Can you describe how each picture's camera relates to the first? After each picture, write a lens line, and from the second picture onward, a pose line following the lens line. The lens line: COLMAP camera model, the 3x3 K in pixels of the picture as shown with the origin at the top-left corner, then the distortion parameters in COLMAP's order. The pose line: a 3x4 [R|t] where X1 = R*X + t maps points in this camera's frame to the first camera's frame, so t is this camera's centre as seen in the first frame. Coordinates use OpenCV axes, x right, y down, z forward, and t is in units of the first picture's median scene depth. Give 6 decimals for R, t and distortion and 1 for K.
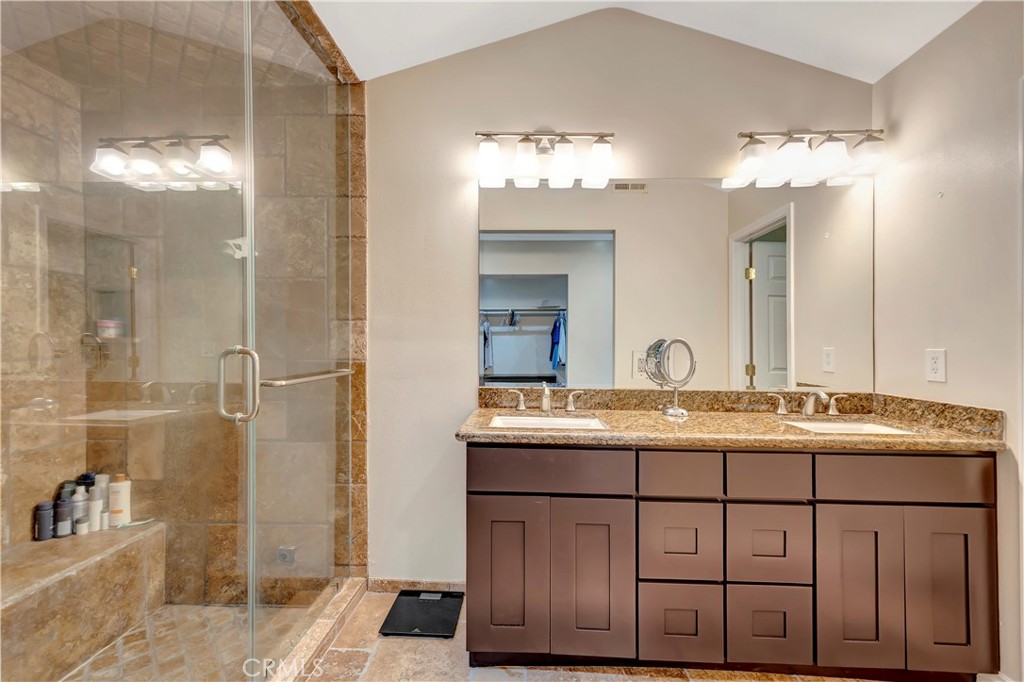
lens RADIAL K [[465.3, 0, 514.5], [0, 465.3, 339.8], [0, 0, 1]] dist [0.008021, -0.000027]
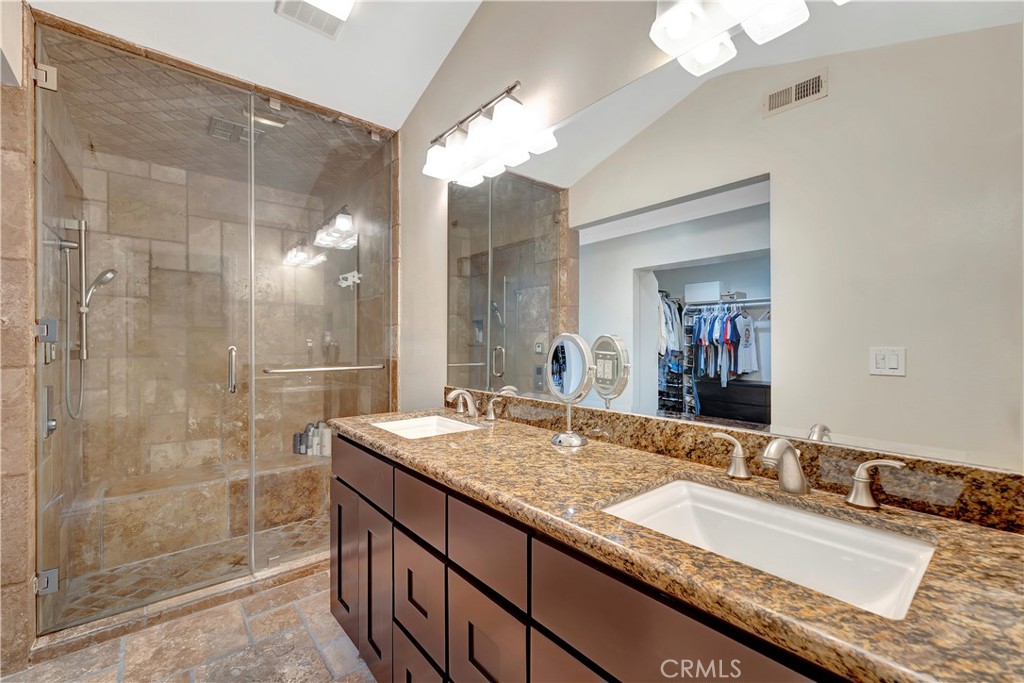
lens RADIAL K [[427.3, 0, 511.0], [0, 427.3, 345.3], [0, 0, 1]] dist [0.003339, 0.000297]
pose [[0.662473, -0.005629, -0.749064, 0.762403], [-0.000708, 0.999967, -0.008140, 0.020125], [0.749085, 0.005923, 0.662447, 0.506332]]
